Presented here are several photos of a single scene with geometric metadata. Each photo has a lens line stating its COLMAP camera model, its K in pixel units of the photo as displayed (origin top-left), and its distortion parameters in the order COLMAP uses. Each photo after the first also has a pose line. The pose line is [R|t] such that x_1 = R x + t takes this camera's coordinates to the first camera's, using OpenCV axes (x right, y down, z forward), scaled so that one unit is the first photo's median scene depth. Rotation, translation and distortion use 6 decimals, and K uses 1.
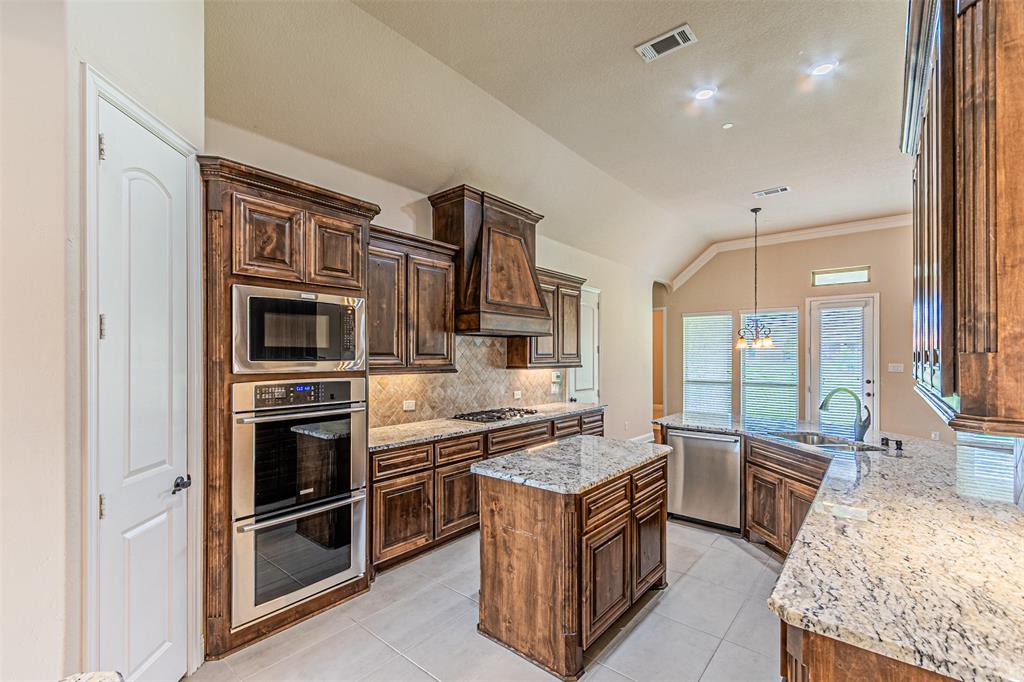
lens RADIAL K [[442.6, 0, 511.5], [0, 442.6, 349.2], [0, 0, 1]] dist [0.004826, -0.000772]
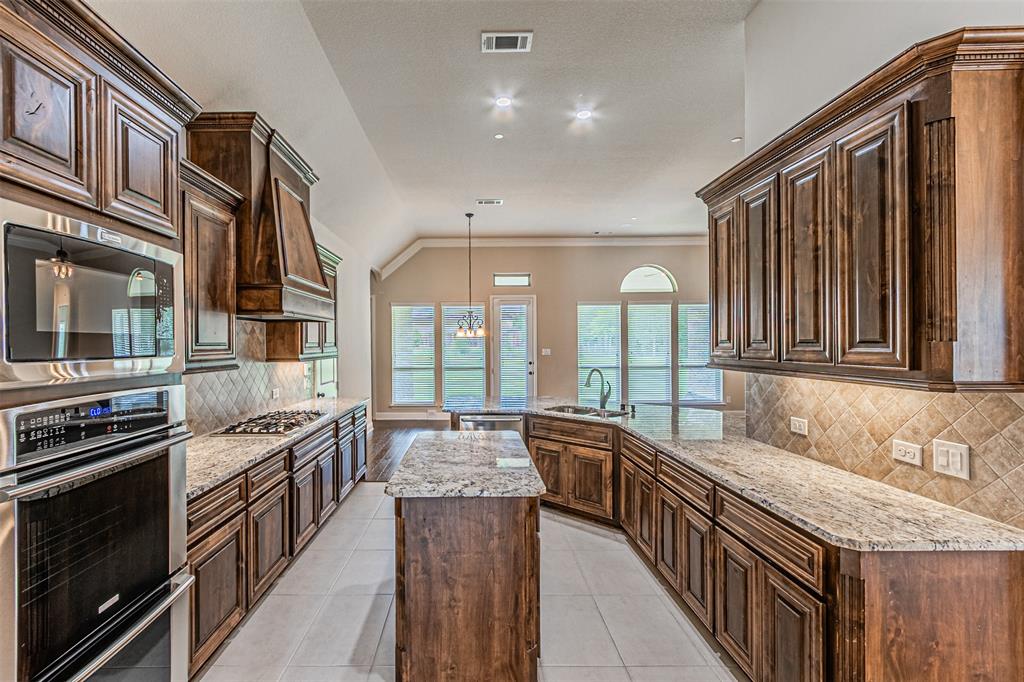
lens RADIAL K [[442.6, 0, 512.0], [0, 442.6, 338.6], [0, 0, 1]] dist [0.004826, -0.000772]
pose [[0.771765, 0.001454, 0.635906, -0.341706], [-0.003257, 0.999993, 0.001666, -0.000002], [-0.635899, -0.003357, 0.771765, 0.224770]]
